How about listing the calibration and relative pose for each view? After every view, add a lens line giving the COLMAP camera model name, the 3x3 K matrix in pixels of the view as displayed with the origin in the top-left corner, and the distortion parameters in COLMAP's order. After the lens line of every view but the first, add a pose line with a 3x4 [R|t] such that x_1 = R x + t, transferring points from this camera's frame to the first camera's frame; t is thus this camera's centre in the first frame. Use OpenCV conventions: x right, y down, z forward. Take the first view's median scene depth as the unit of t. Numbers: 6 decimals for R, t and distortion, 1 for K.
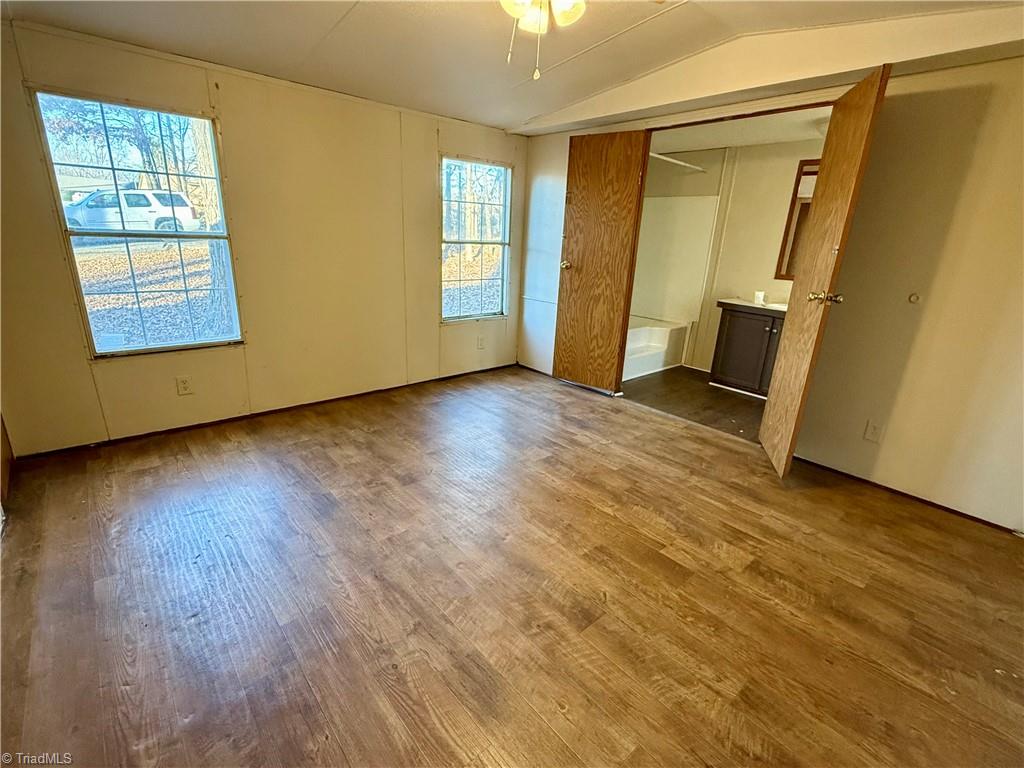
lens RADIAL K [[474.9, 0, 510.6], [0, 474.9, 384.4], [0, 0, 1]] dist [-0.001231, 0.000548]
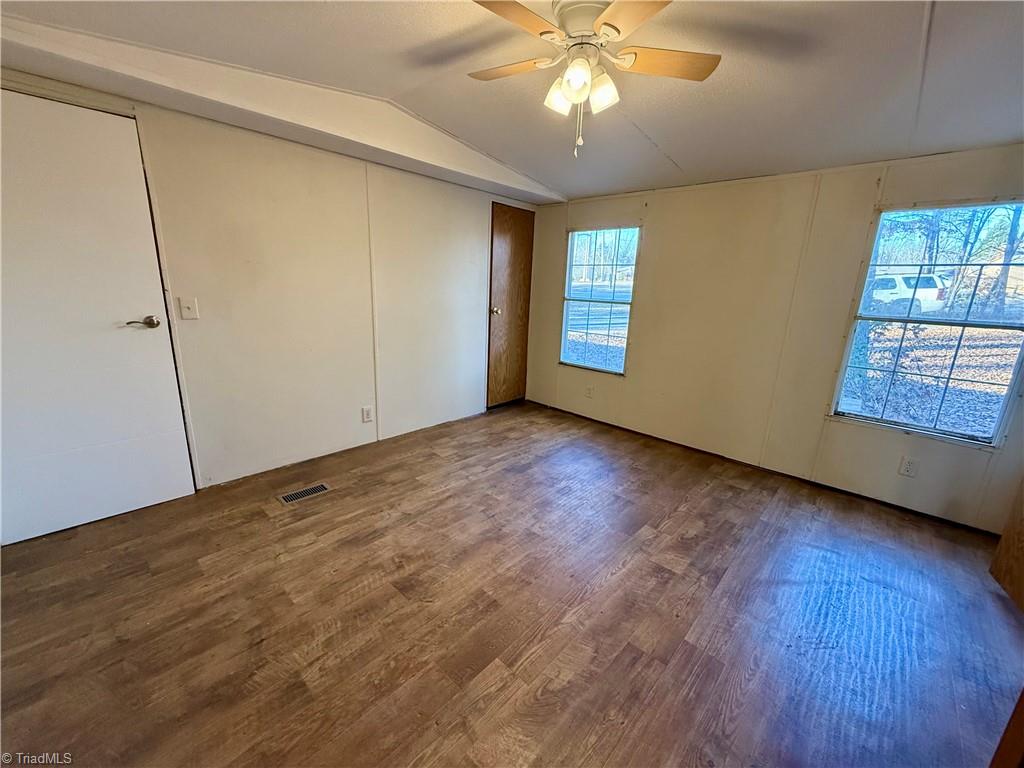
lens RADIAL K [[407.4, 0, 507.3], [0, 407.4, 382.2], [0, 0, 1]] dist [0.002238, -0.000058]
pose [[0.095793, 0.198833, -0.975341, 0.662432], [-0.333599, 0.929593, 0.156742, -0.159045], [0.937835, 0.310358, 0.155379, 0.539608]]
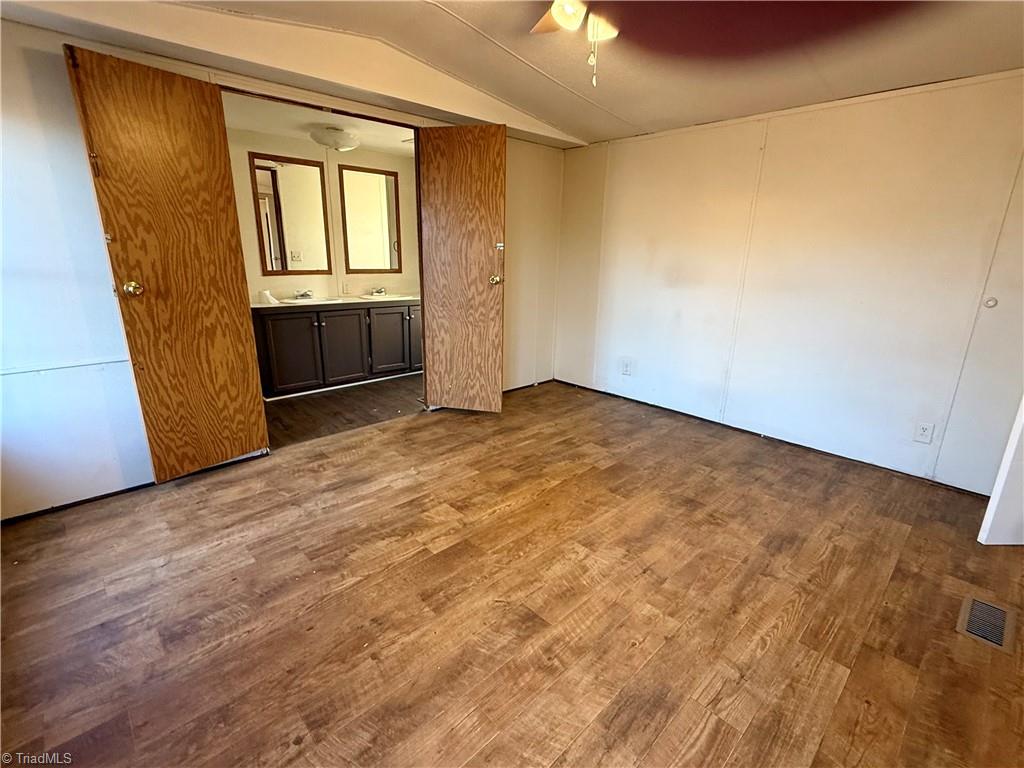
lens RADIAL K [[474.9, 0, 510.6], [0, 474.9, 384.4], [0, 0, 1]] dist [-0.001231, 0.000548]
pose [[-0.041389, -0.319379, 0.946723, -0.651336], [0.284335, 0.904592, 0.317597, -0.278969], [-0.957831, 0.282331, 0.053371, 0.799349]]
